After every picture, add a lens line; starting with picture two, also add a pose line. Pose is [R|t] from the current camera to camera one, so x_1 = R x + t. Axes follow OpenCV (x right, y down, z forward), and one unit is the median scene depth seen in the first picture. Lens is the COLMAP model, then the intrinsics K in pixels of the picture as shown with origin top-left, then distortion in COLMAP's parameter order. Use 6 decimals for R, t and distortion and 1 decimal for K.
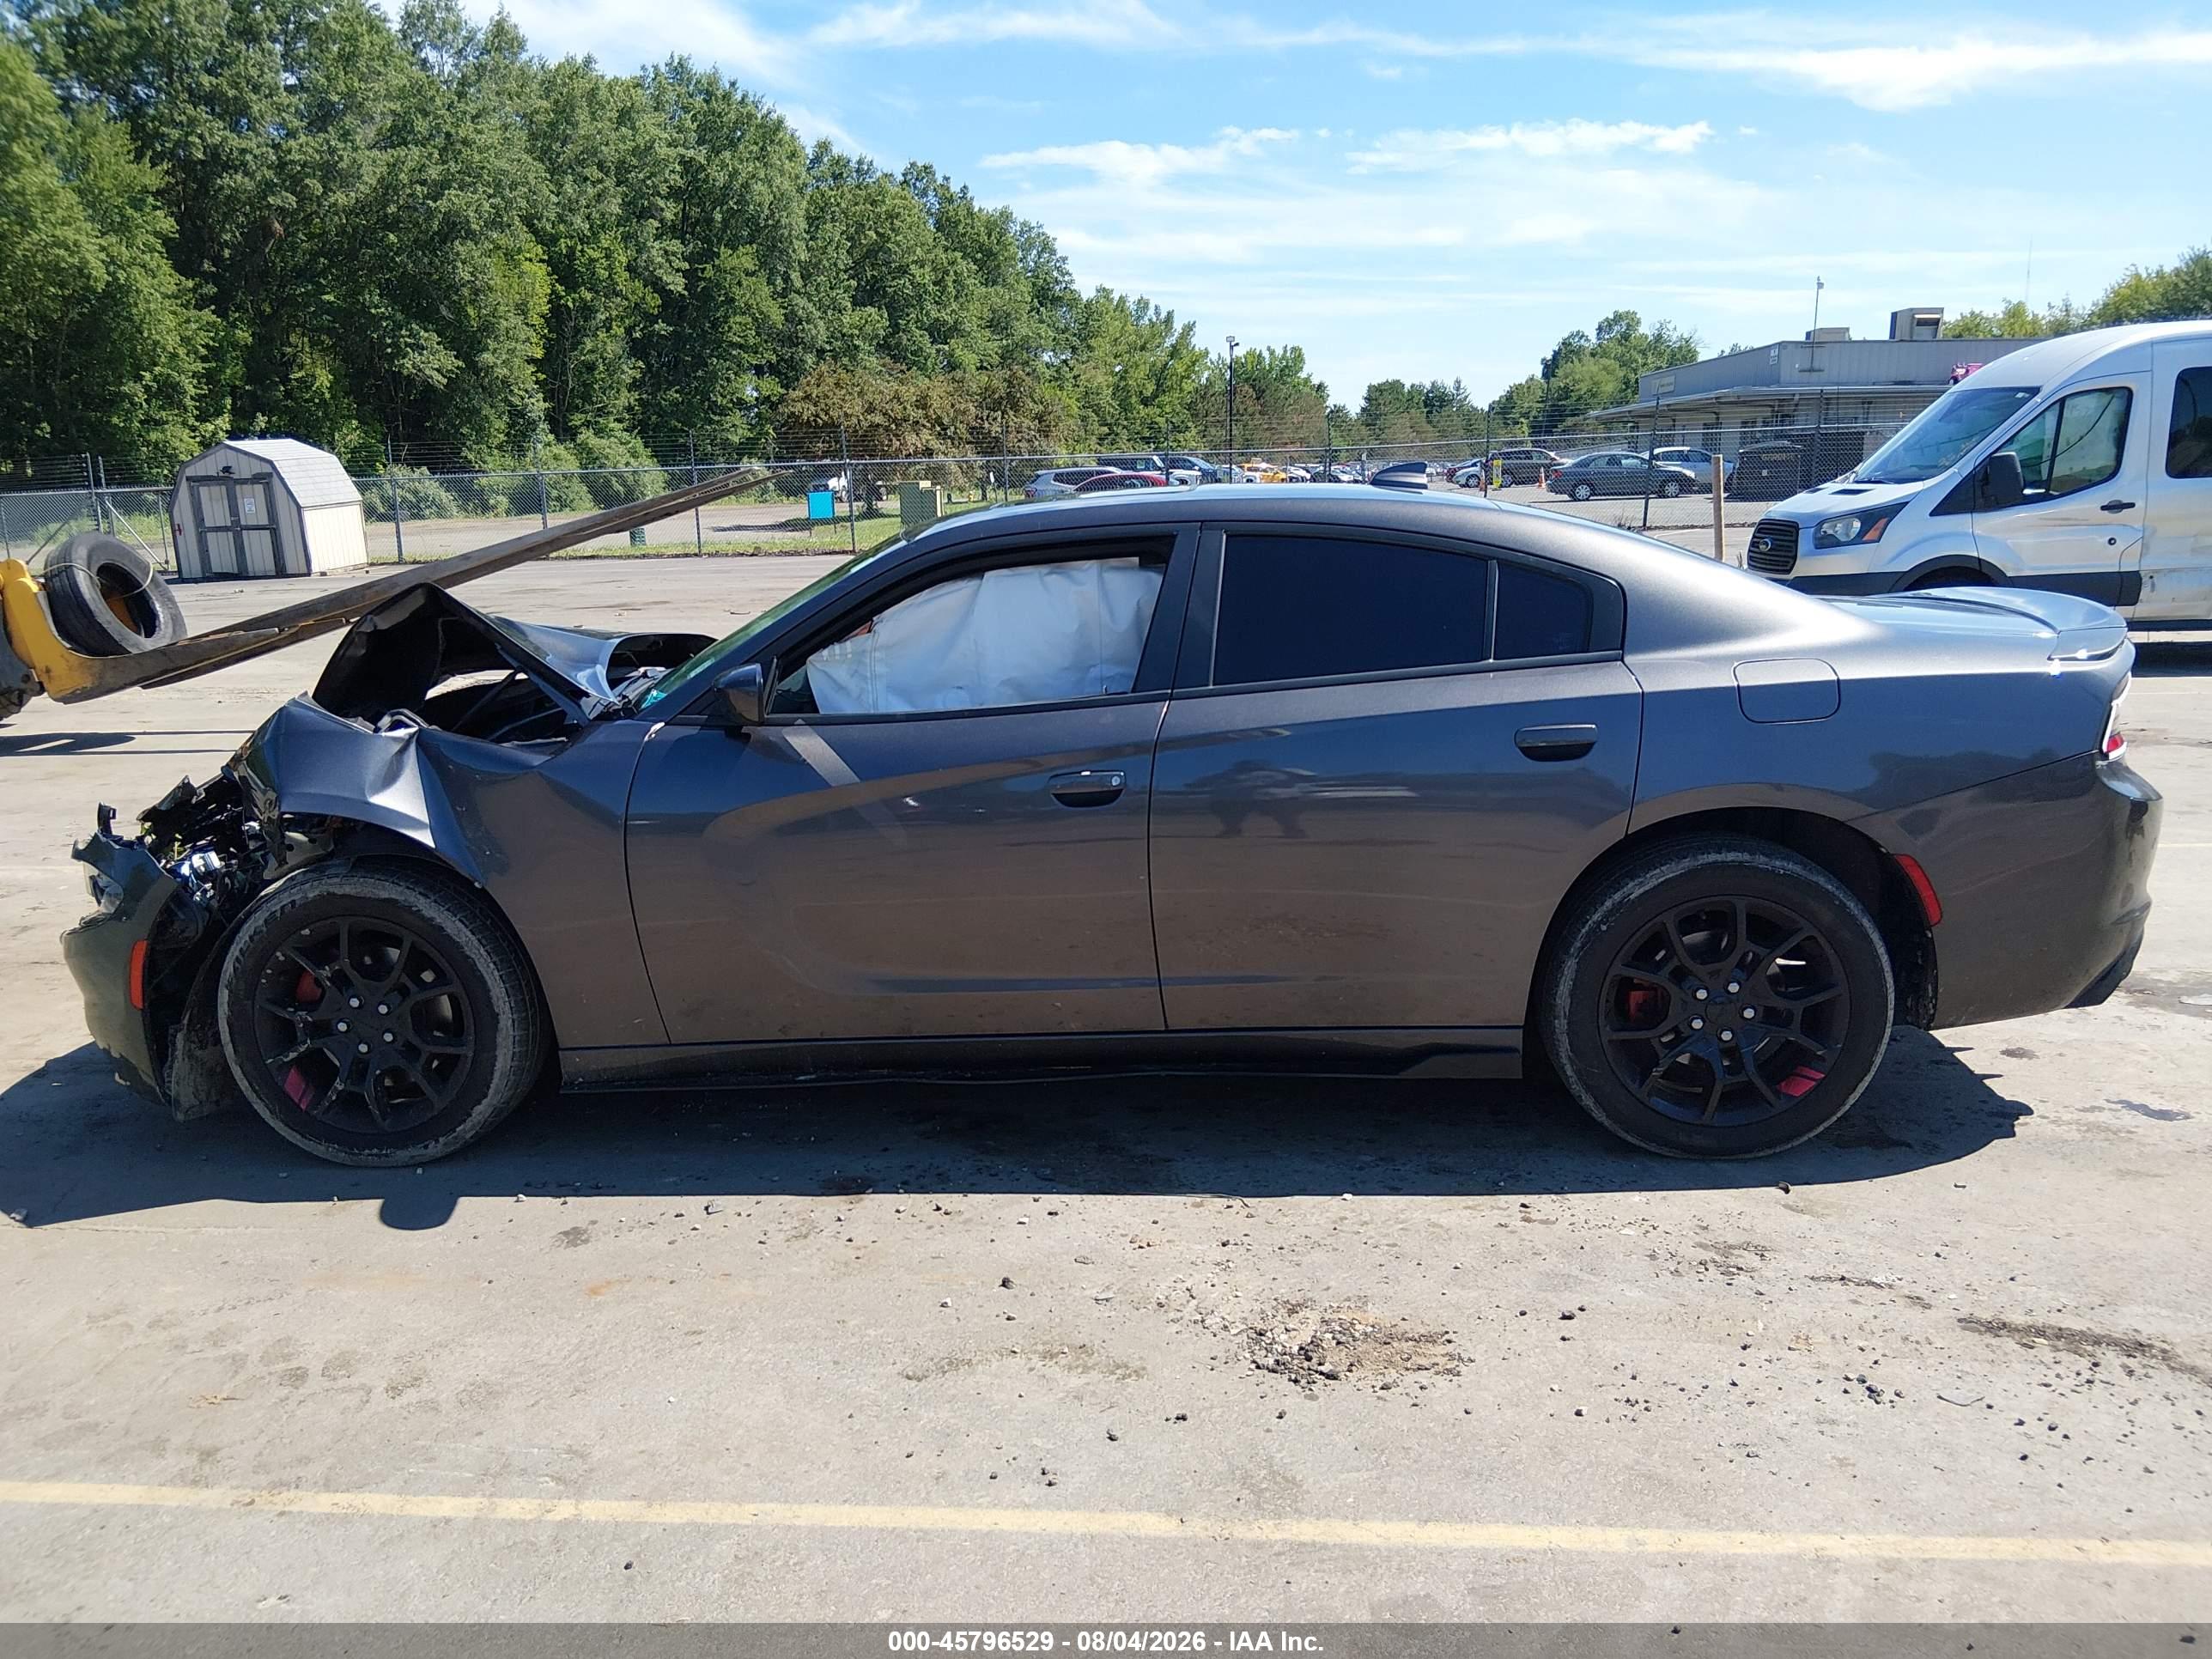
lens RADIAL K [[1909.1, 0, 1106.0], [0, 1909.1, 829.5], [0, 0, 1]] dist [-0.003851, -0.075963]
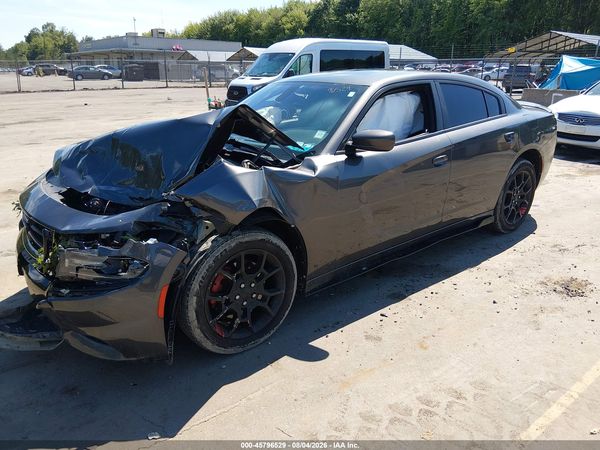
lens RADIAL K [[509.3, 0, 276.5], [0, 509.3, 225.7], [0, 0, 1]] dist [0.005033, -0.055652]
pose [[0.677846, -0.187205, 0.710971, -0.393826], [0.112646, 0.982066, 0.151189, -0.036488], [-0.726523, -0.022395, 0.686777, 0.260733]]
